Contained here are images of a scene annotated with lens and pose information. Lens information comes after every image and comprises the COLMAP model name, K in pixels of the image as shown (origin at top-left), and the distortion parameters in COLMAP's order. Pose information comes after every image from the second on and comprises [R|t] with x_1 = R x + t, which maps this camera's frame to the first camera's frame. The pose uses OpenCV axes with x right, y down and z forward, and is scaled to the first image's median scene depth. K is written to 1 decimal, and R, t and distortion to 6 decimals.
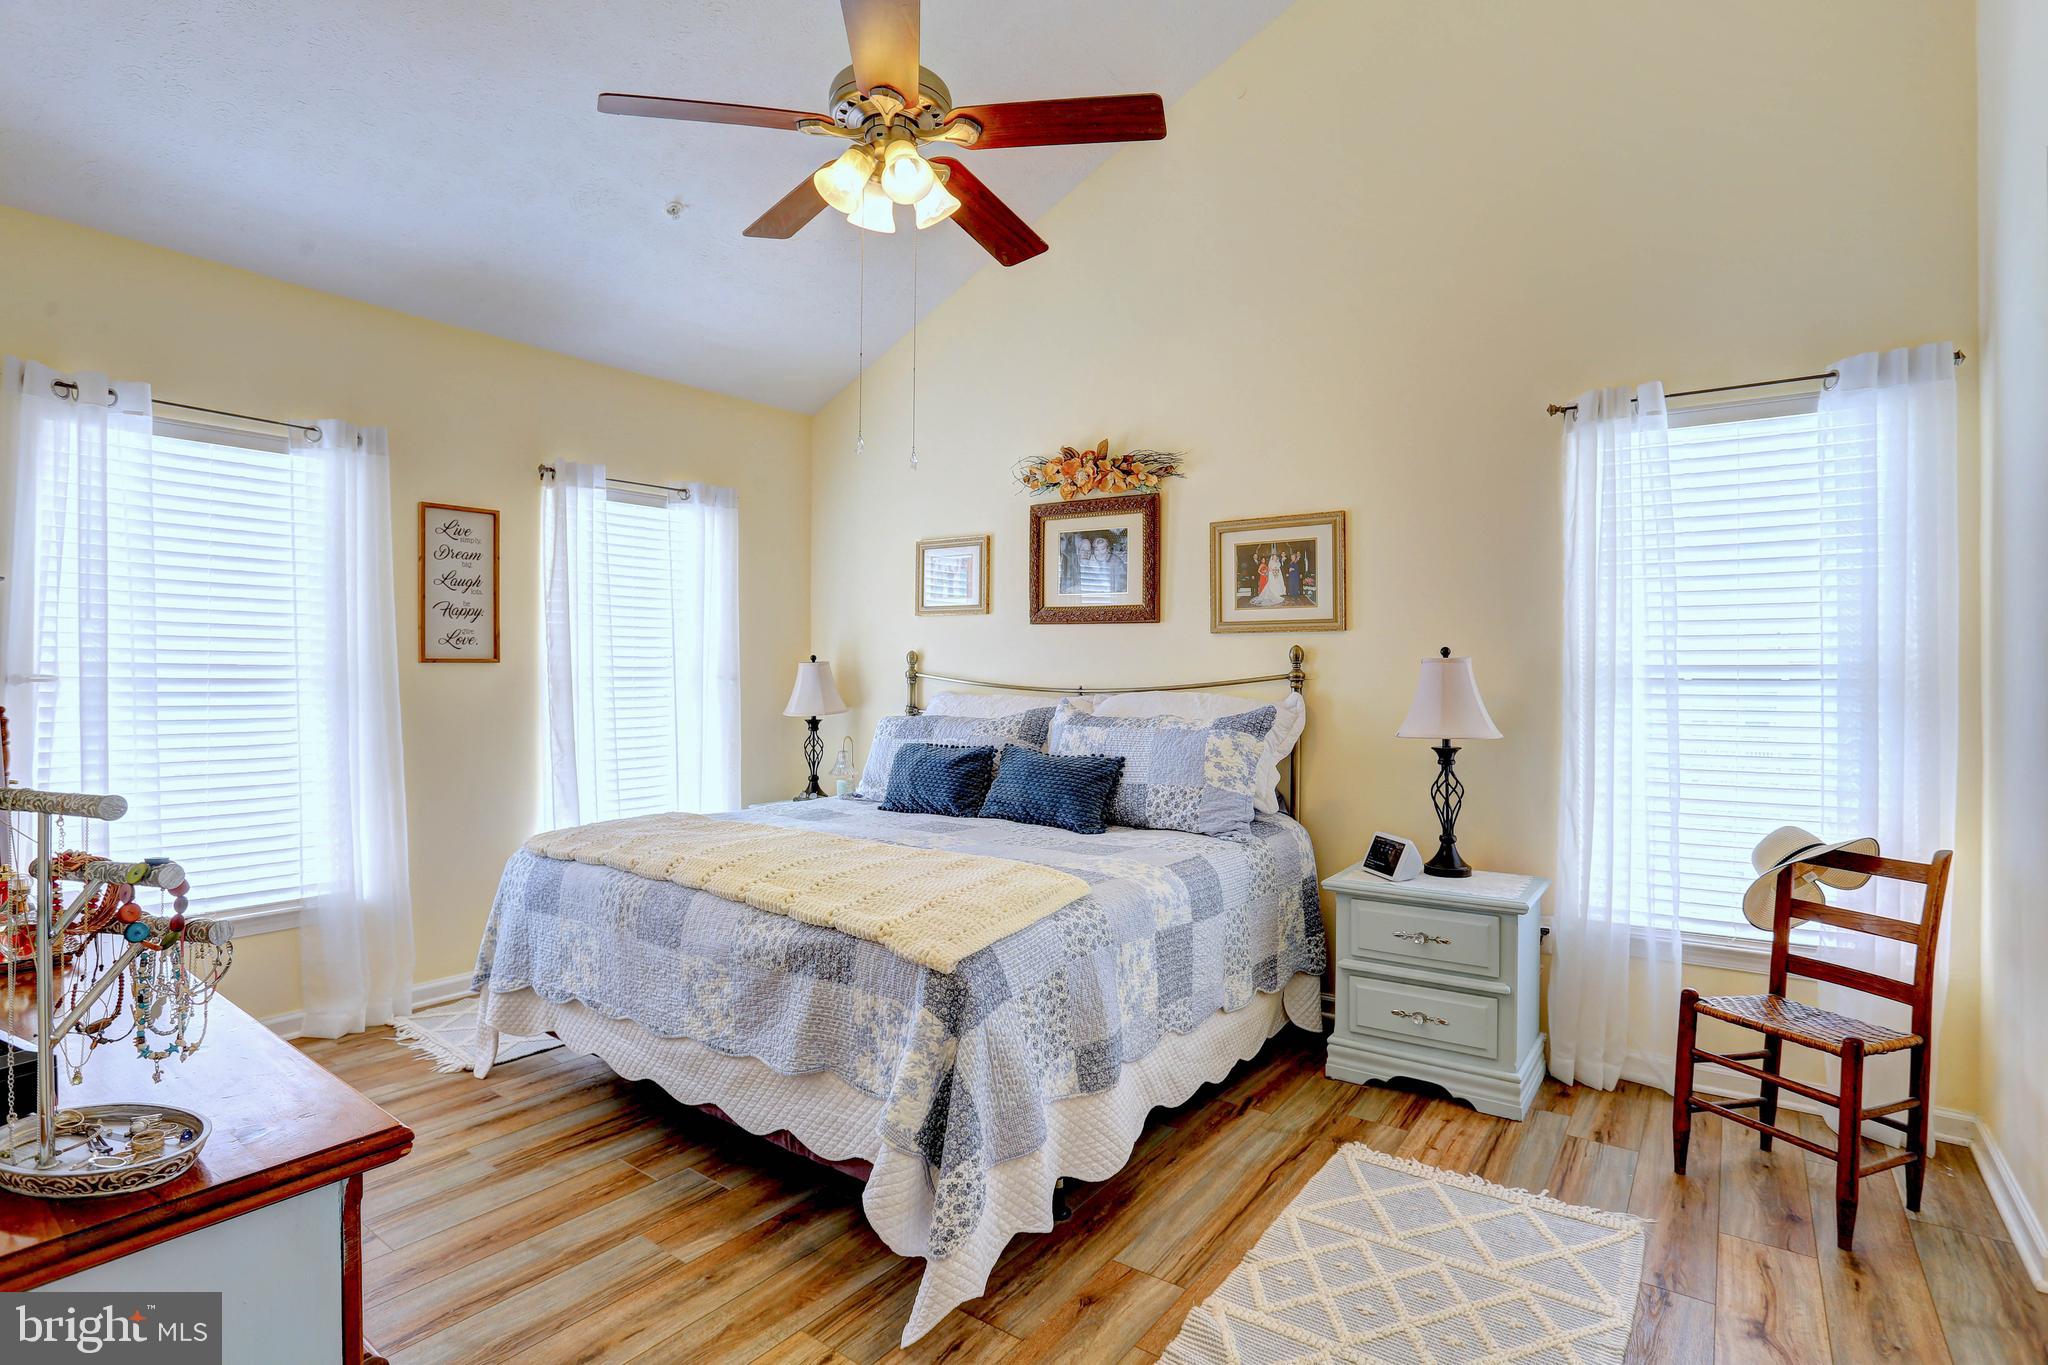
lens RADIAL K [[1007.2, 0, 1026.0], [0, 1007.2, 669.4], [0, 0, 1]] dist [-0.071470, 0.027943]
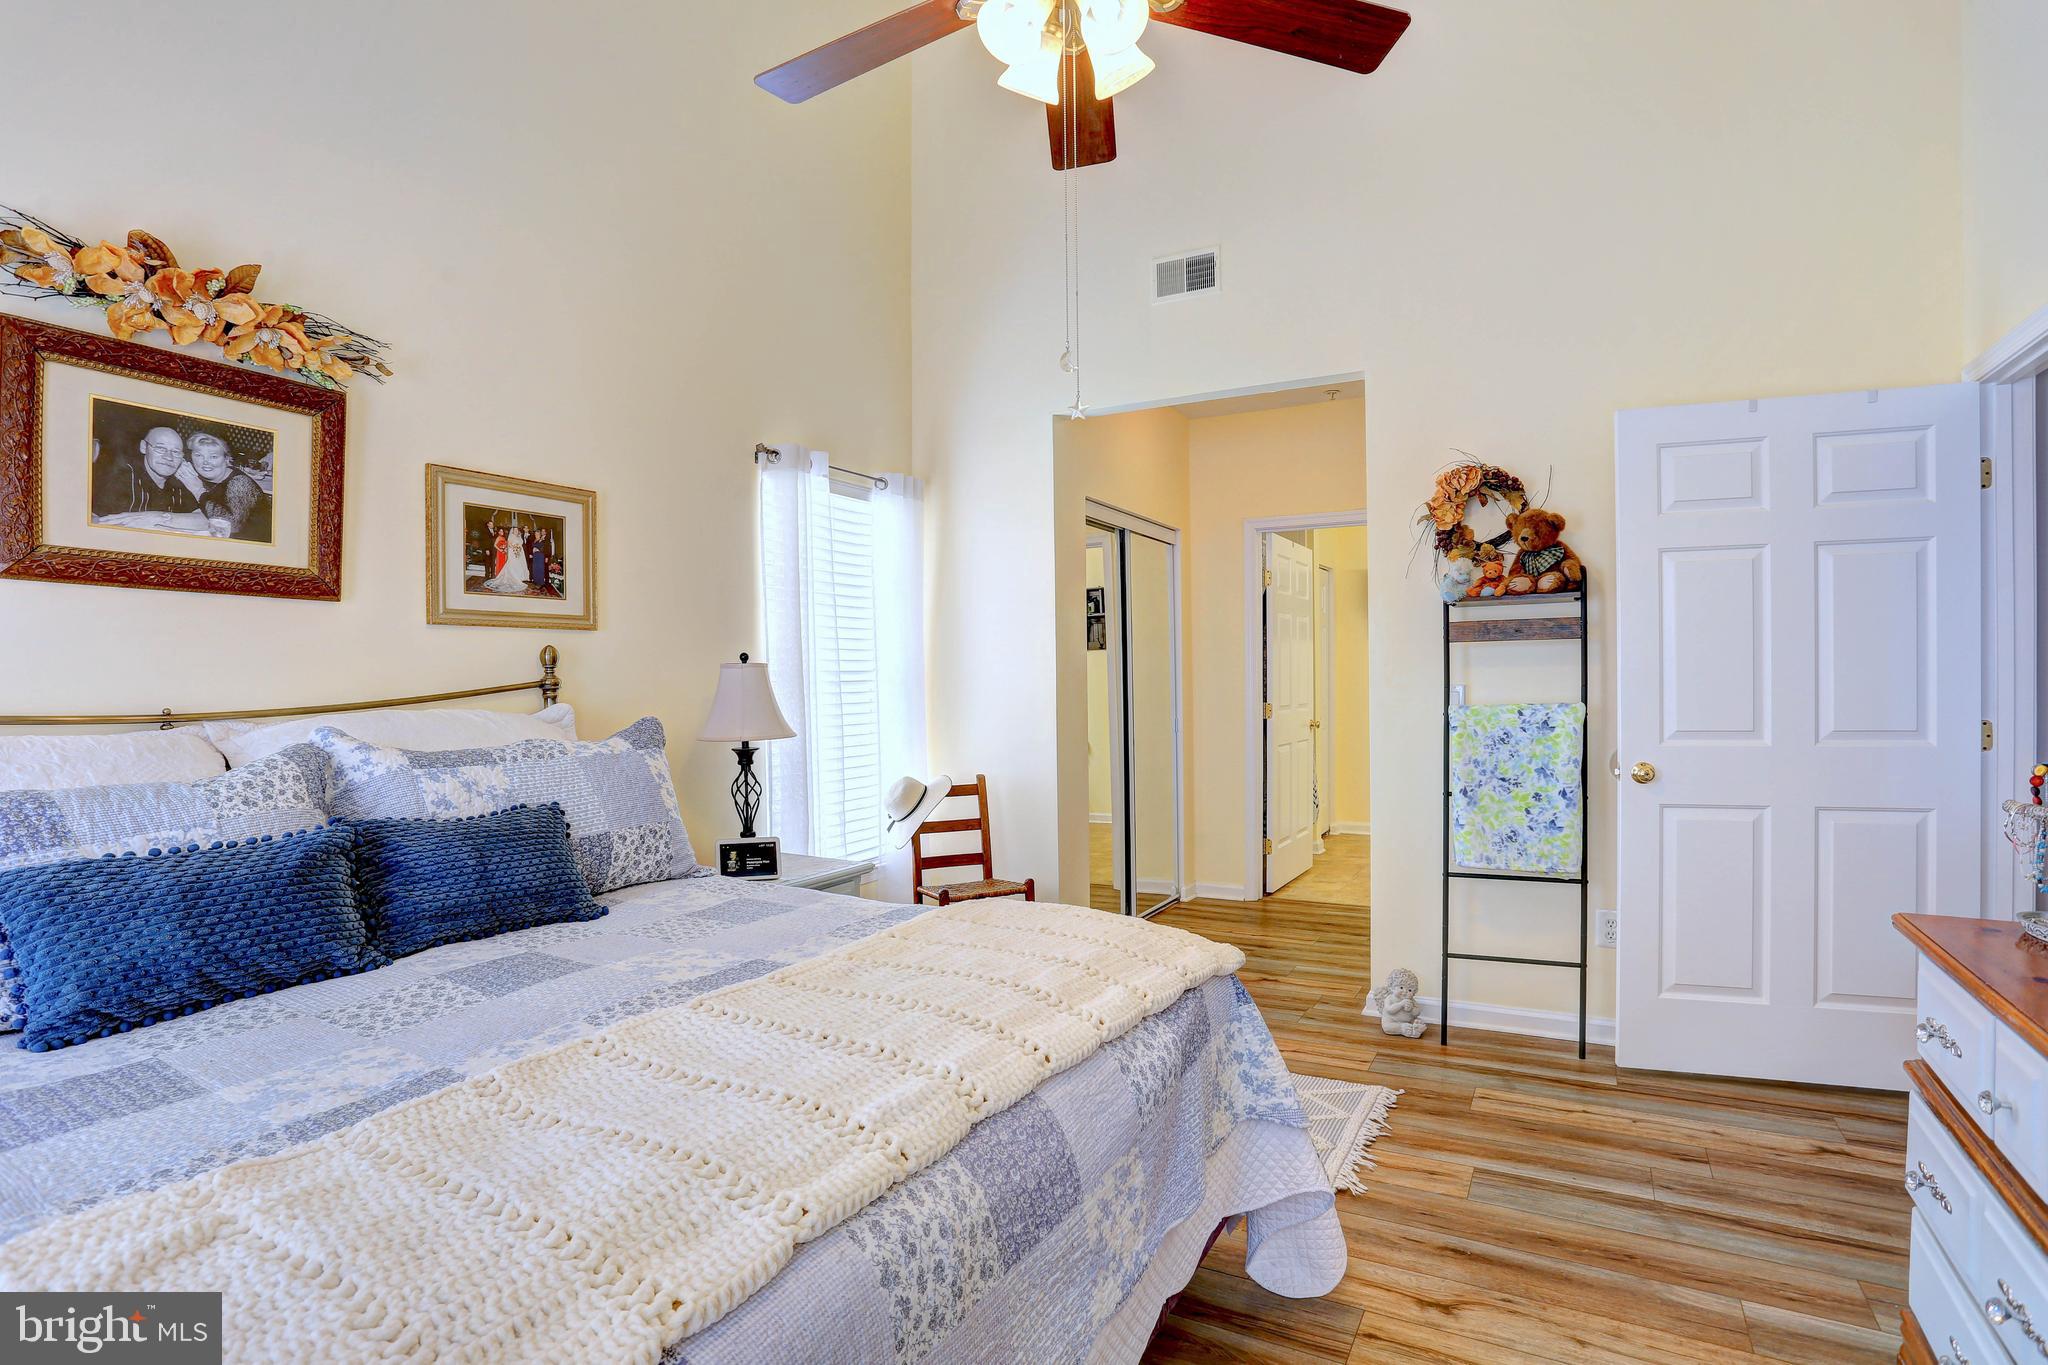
lens RADIAL K [[1007.2, 0, 1027.2], [0, 1007.2, 700.7], [0, 0, 1]] dist [-0.071470, 0.027943]
pose [[-0.115243, -0.027811, 0.992948, -0.564292], [0.000527, 0.999606, 0.028058, -0.001658], [-0.993337, 0.003757, -0.115183, 0.699761]]
